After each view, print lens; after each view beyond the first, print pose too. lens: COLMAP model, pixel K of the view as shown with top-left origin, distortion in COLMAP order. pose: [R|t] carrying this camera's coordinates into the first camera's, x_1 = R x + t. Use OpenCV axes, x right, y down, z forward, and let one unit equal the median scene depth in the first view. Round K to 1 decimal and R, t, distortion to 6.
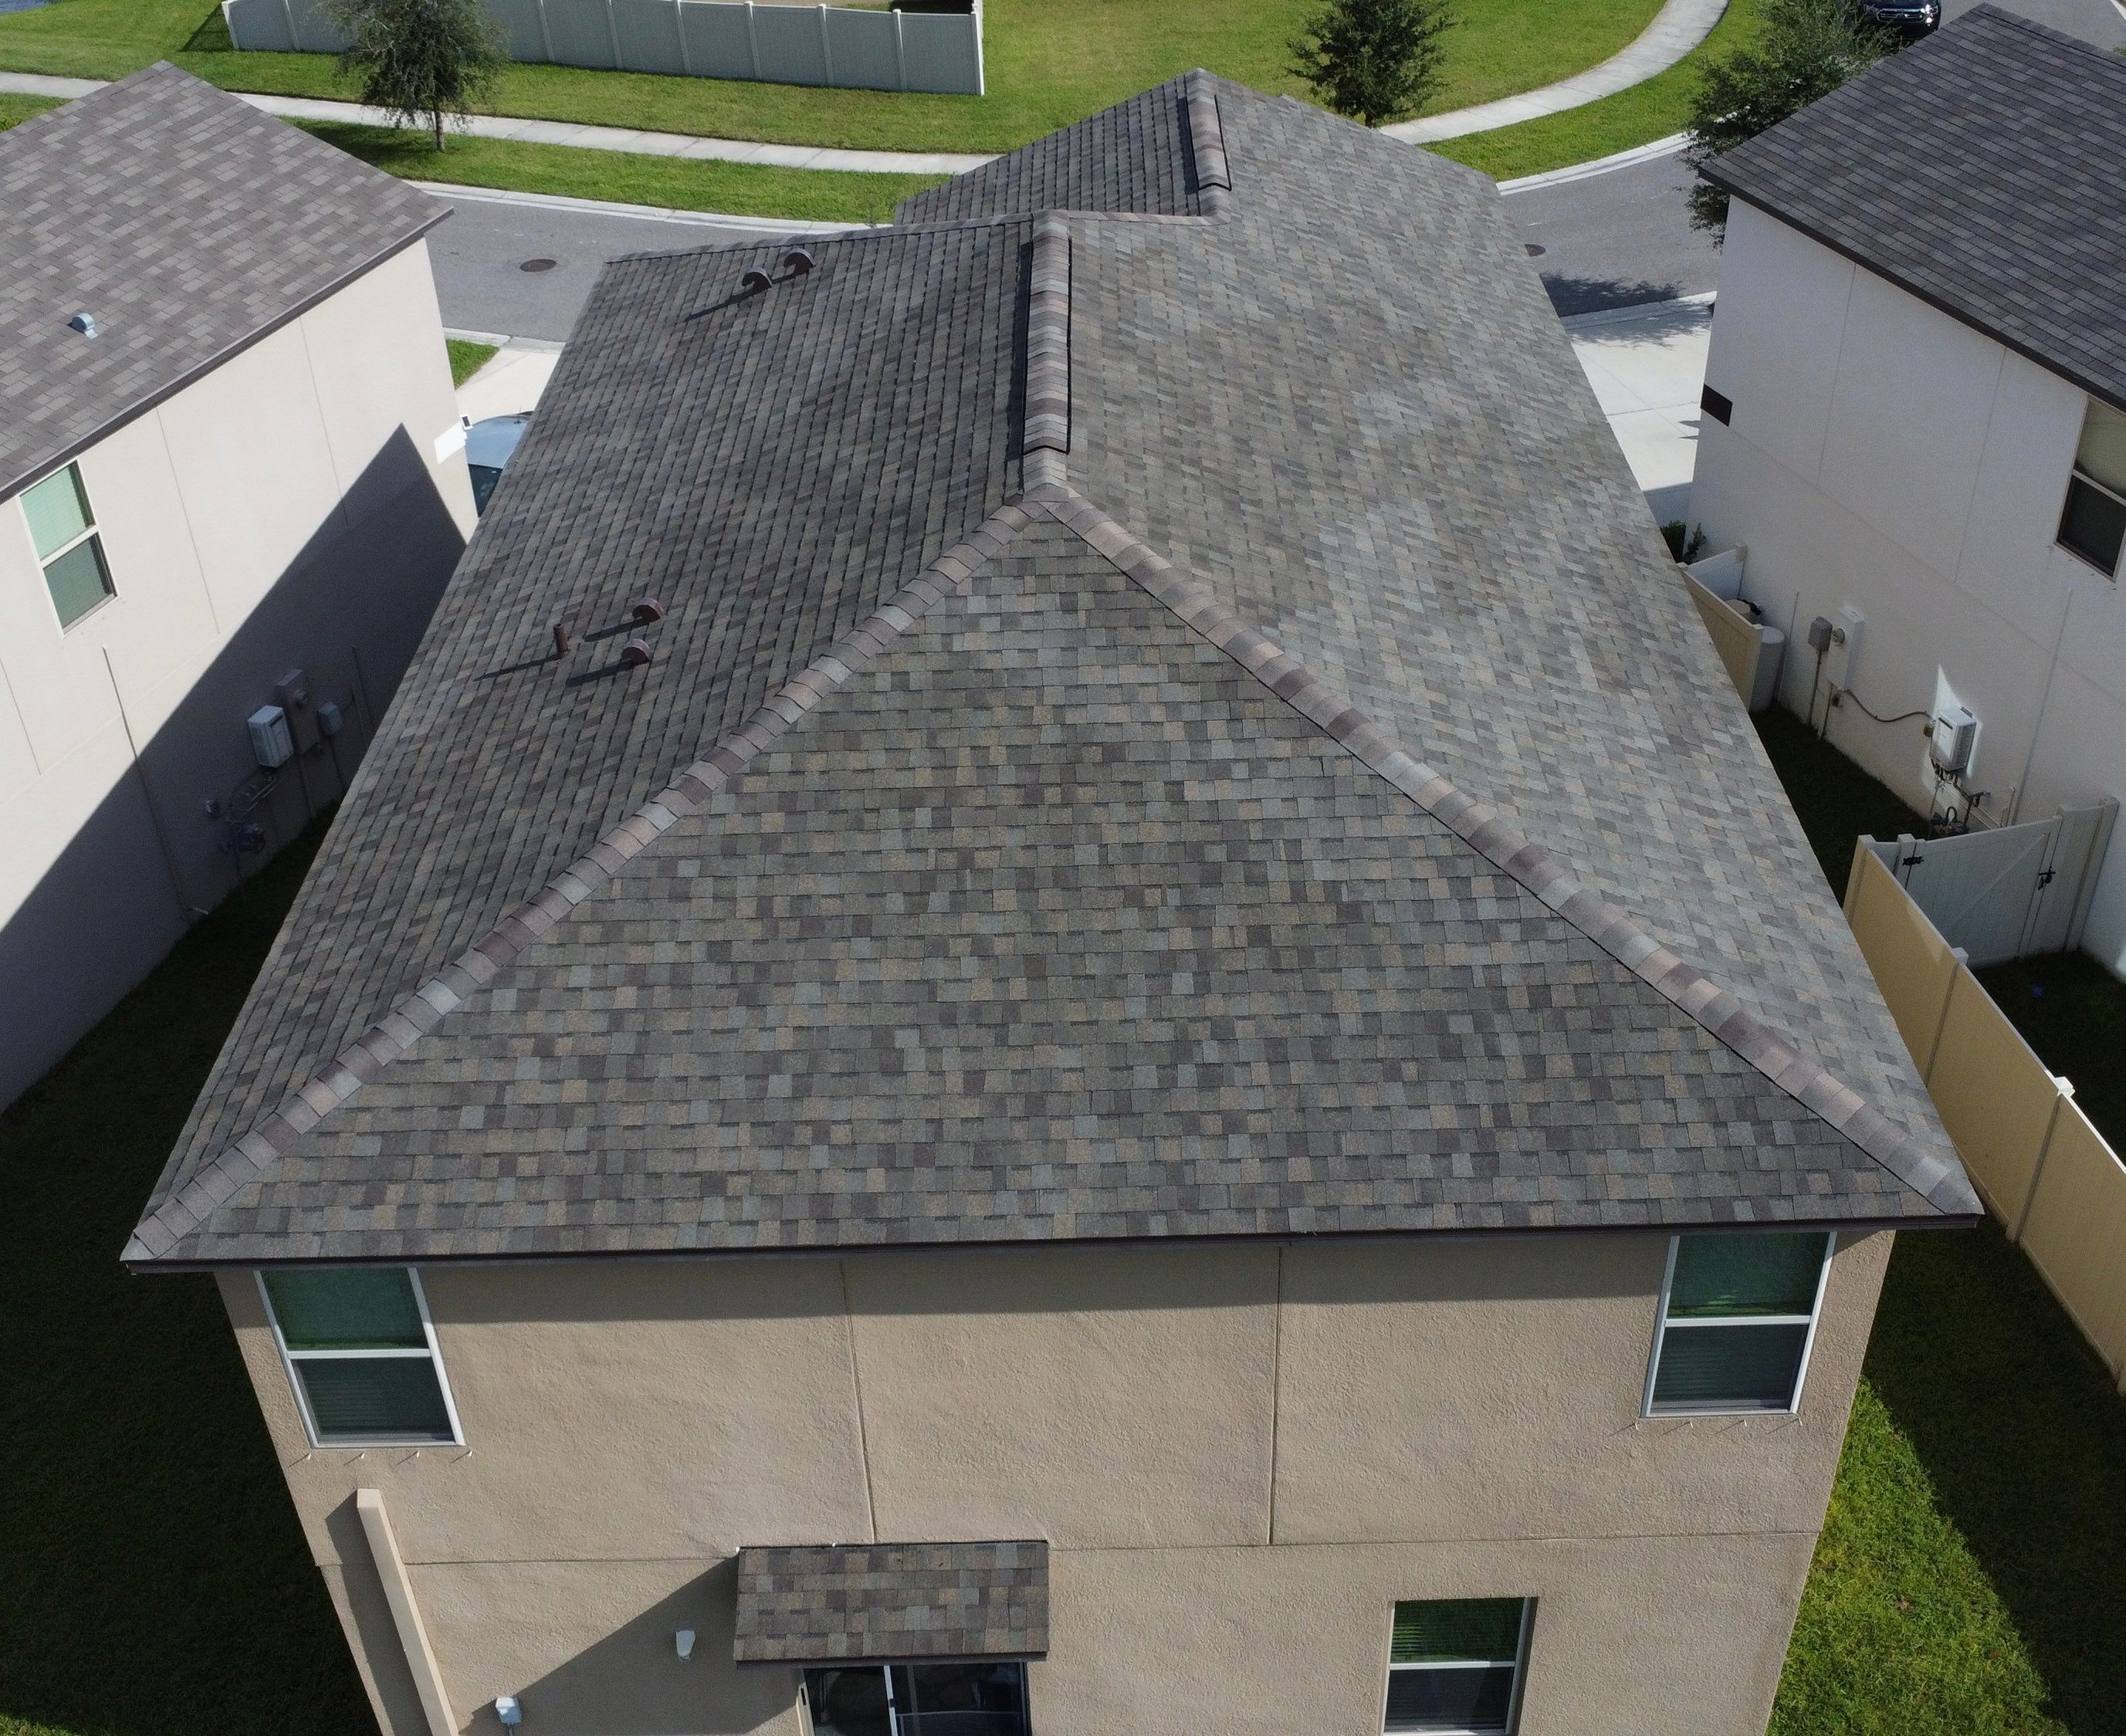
lens RADIAL K [[2231.3, 0, 1083.2], [0, 2231.3, 848.5], [0, 0, 1]] dist [-0.024495, 0.000000]
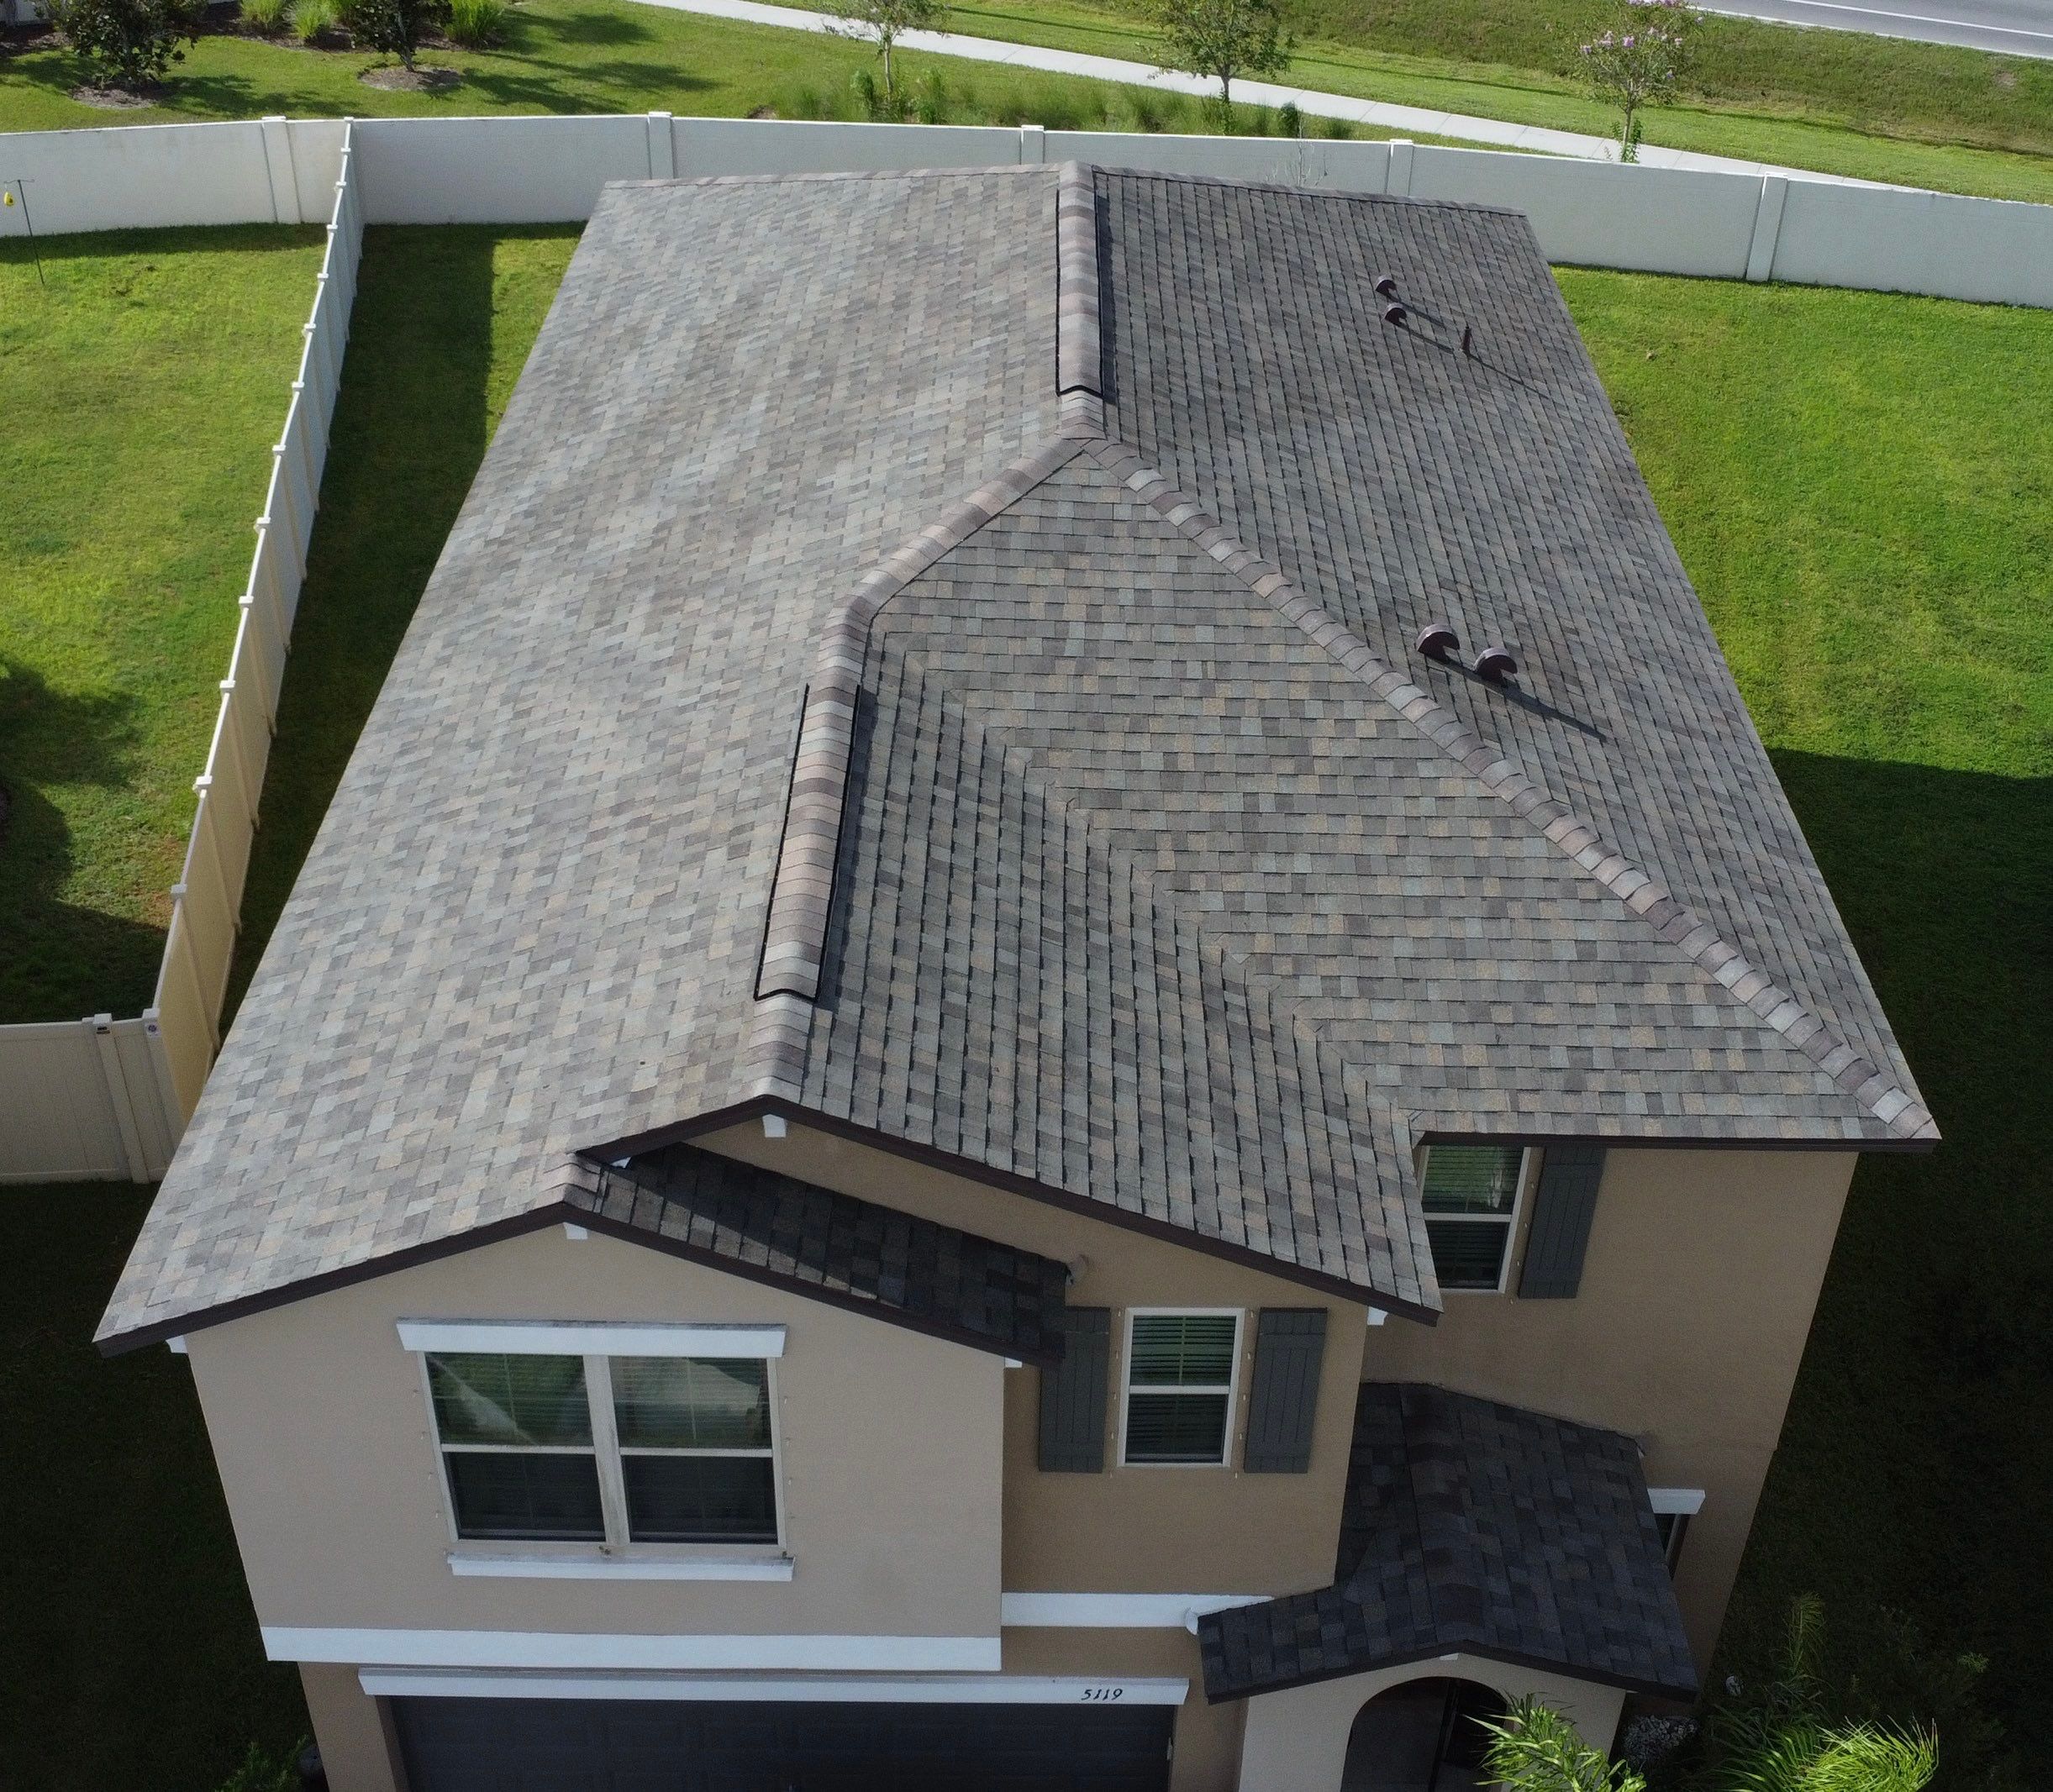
lens RADIAL K [[2455.5, 0, 1096.2], [0, 2455.5, 851.6], [0, 0, 1]] dist [-0.028638, 0.000000]
pose [[-0.999921, -0.000623, -0.012571, -0.012201], [-0.011984, 0.352364, 0.935786, -1.468094], [0.003847, 0.935863, -0.352344, 2.017646]]
